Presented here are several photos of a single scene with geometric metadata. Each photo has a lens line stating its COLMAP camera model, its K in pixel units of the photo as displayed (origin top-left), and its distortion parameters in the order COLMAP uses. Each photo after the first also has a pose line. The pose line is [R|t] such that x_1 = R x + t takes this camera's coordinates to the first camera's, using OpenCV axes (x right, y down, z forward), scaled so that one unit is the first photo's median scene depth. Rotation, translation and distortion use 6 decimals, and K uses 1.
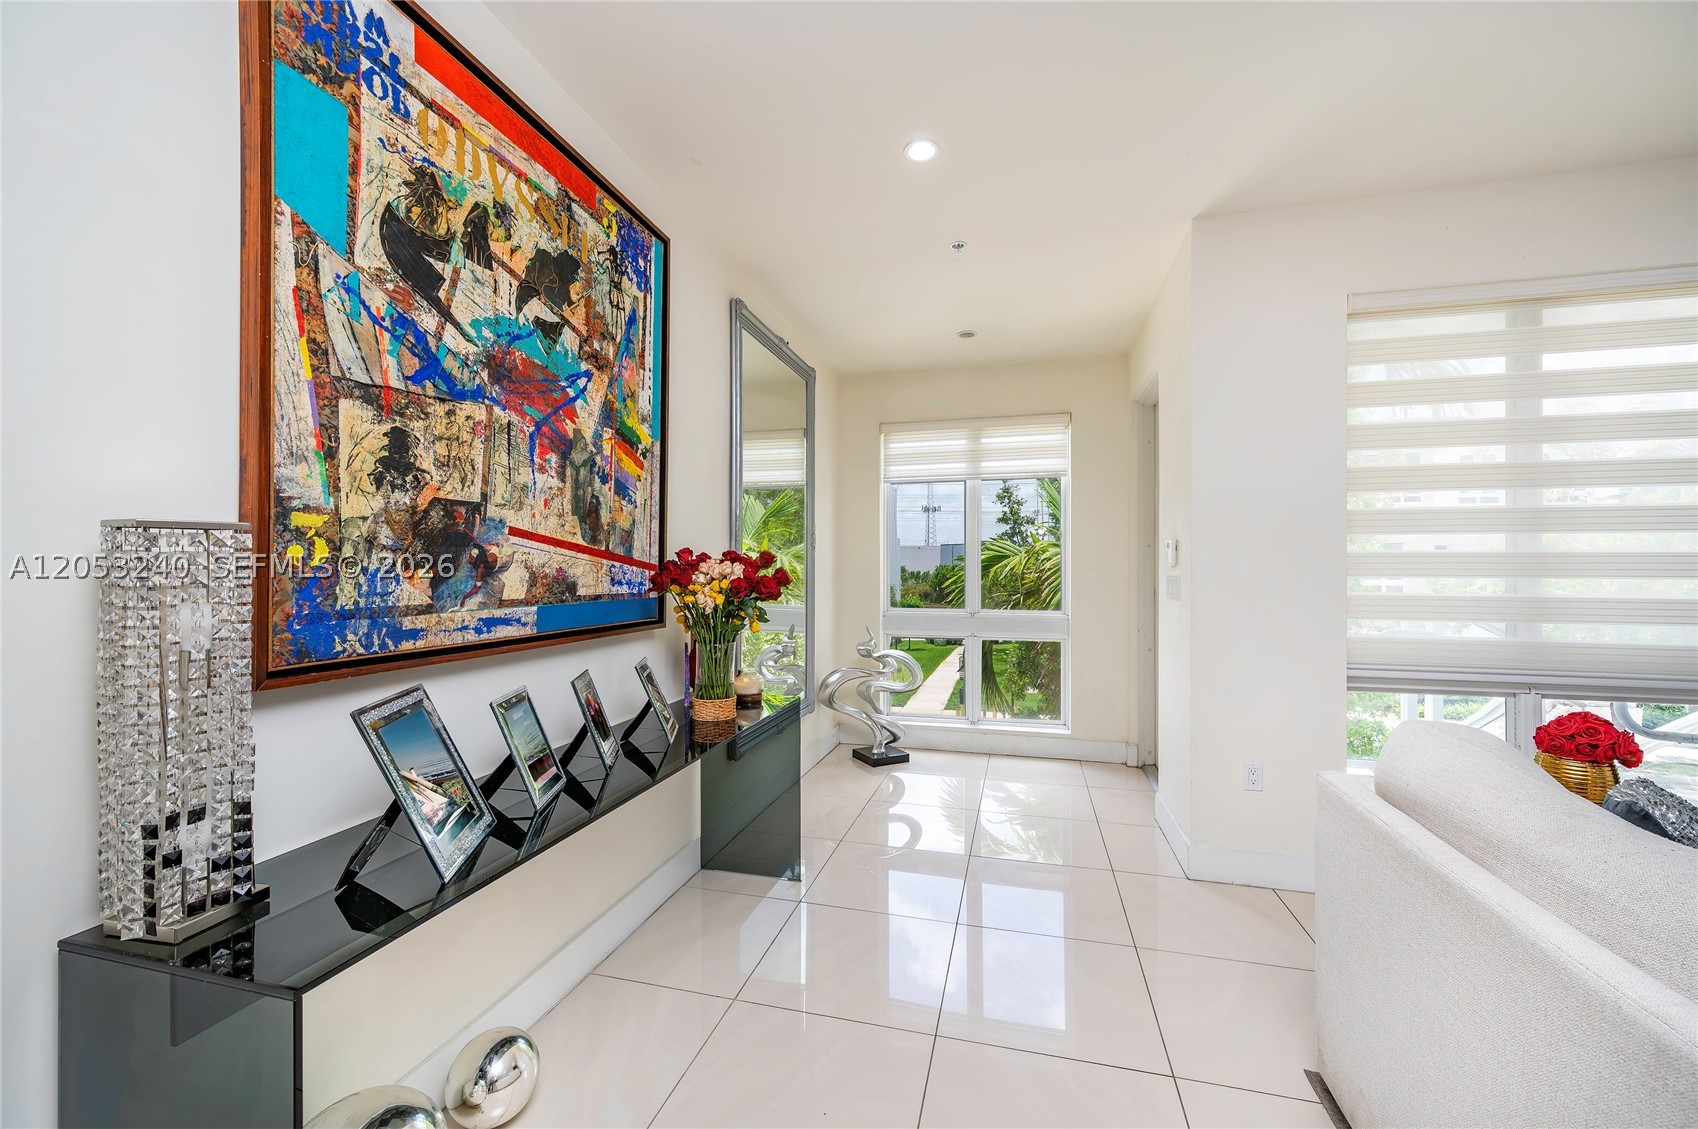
lens RADIAL K [[685.2, 0, 849.0], [0, 685.2, 564.5], [0, 0, 1]] dist [0.000795, 0.000161]
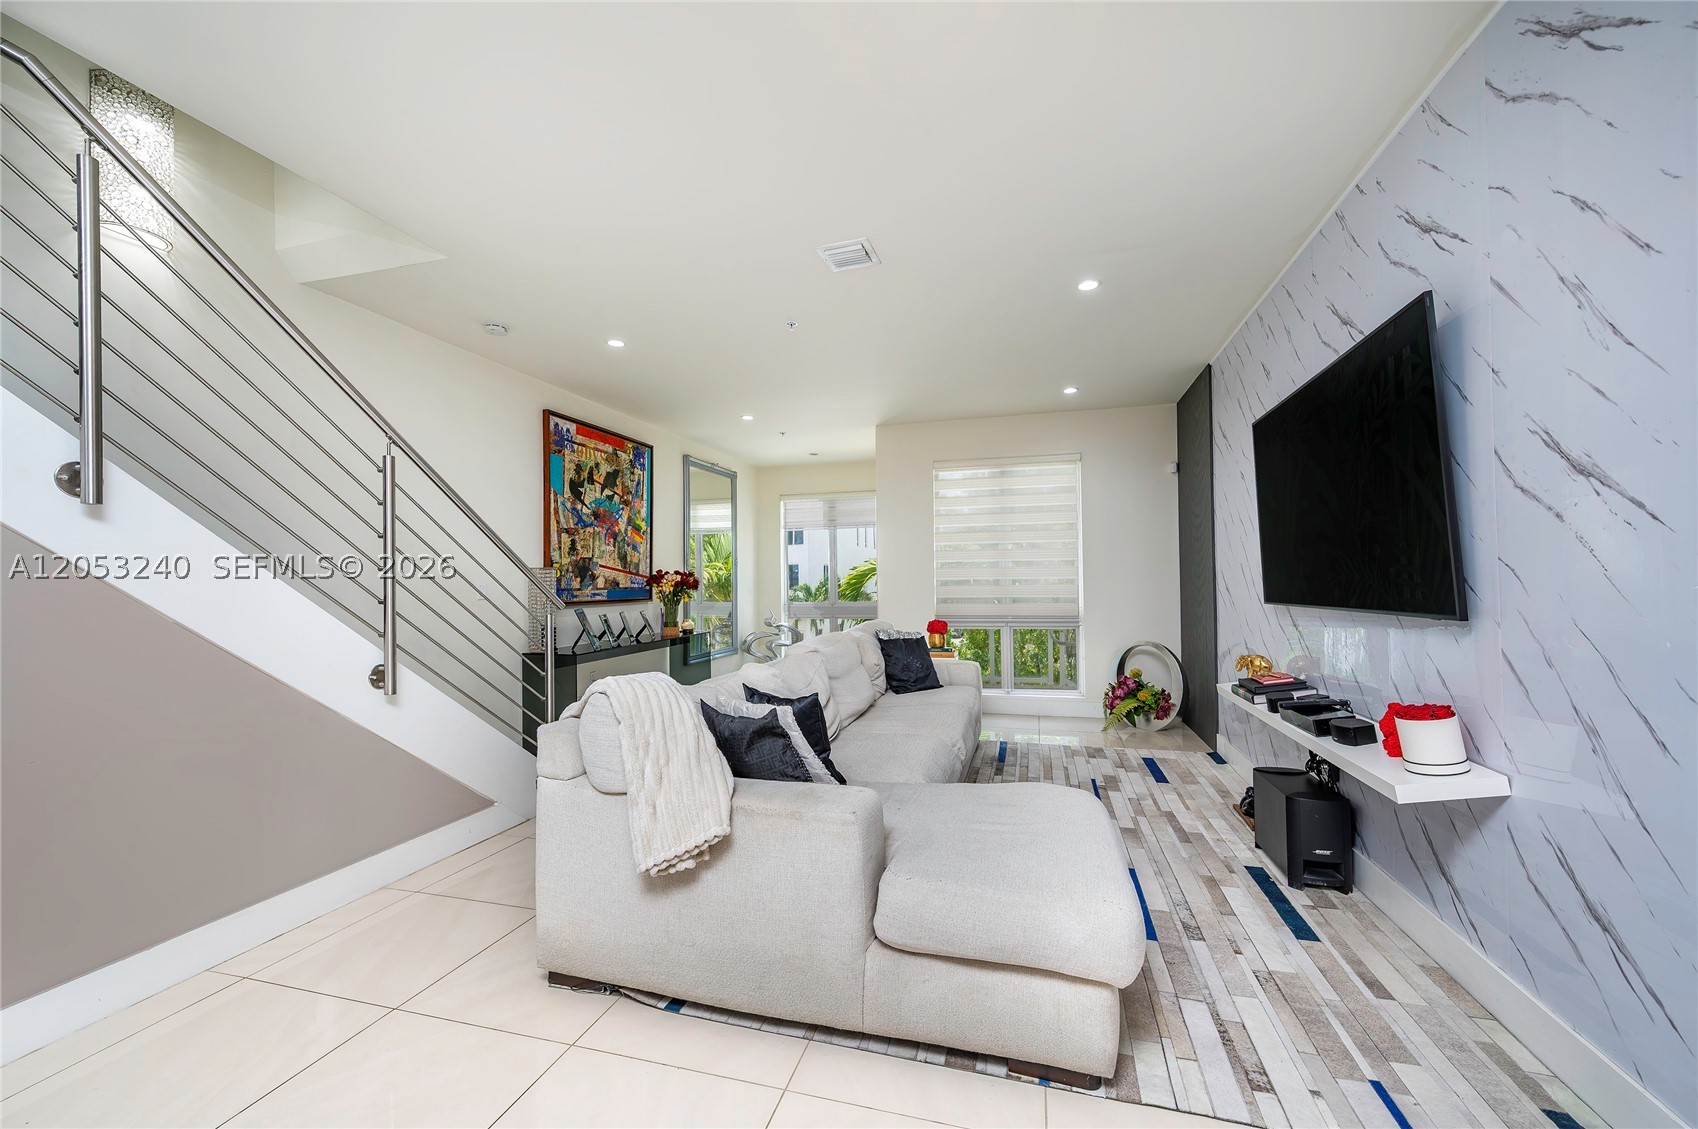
lens RADIAL K [[707.1, 0, 896.4], [0, 707.1, 573.6], [0, 0, 1]] dist [-0.000429, -0.000018]
pose [[0.998941, -0.007568, 0.045379, 0.662081], [0.007647, 0.999970, -0.001571, 0.002304], [-0.045366, 0.001916, 0.998969, -2.123191]]
